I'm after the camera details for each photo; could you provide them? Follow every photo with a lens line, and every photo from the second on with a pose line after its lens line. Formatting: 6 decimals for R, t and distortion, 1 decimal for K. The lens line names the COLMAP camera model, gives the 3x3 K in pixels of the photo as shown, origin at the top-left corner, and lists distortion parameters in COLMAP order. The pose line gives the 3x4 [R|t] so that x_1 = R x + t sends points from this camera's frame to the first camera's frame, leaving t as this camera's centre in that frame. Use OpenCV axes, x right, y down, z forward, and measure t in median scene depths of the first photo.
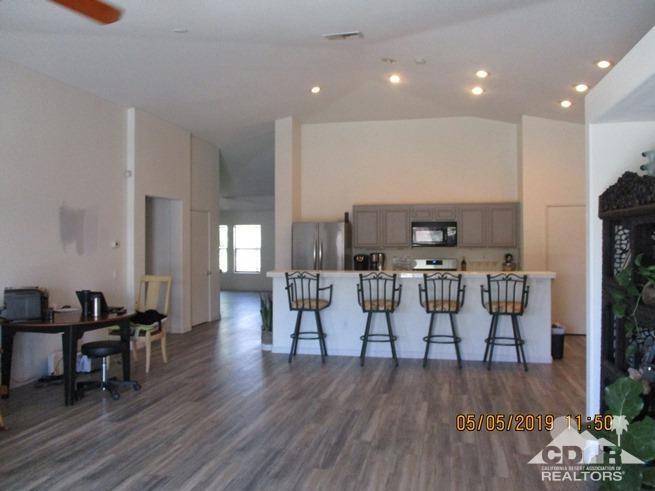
lens RADIAL K [[546.9, 0, 332.2], [0, 546.9, 240.8], [0, 0, 1]] dist [-0.025222, 0.017438]
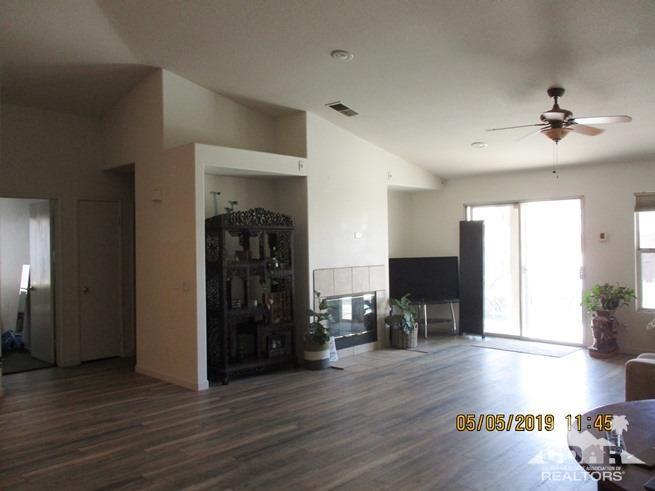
lens RADIAL K [[546.9, 0, 332.2], [0, 546.9, 240.8], [0, 0, 1]] dist [-0.025222, 0.017438]
pose [[-0.842834, 0.016259, 0.537928, -0.356018], [0.014865, 0.999865, -0.006931, 0.008342], [-0.537969, 0.002155, -0.842962, 1.148727]]
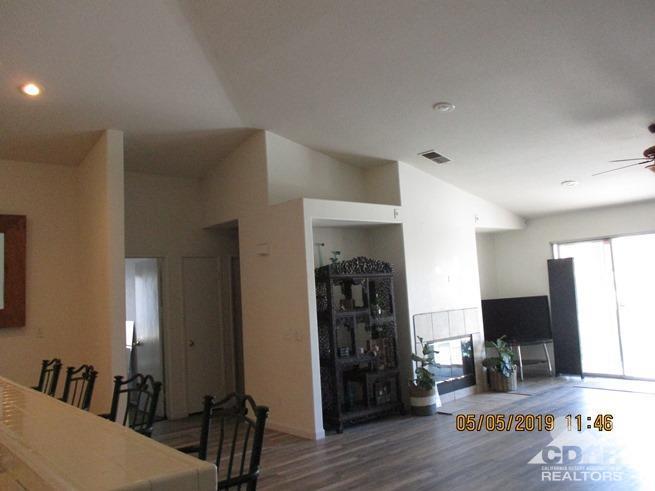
lens RADIAL K [[546.9, 0, 332.2], [0, 546.9, 240.8], [0, 0, 1]] dist [-0.025222, 0.017438]
pose [[-0.793045, 0.102165, 0.600535, -0.289652], [0.058245, 0.994036, -0.092193, 0.001884], [-0.606372, -0.038135, -0.794266, 1.222192]]
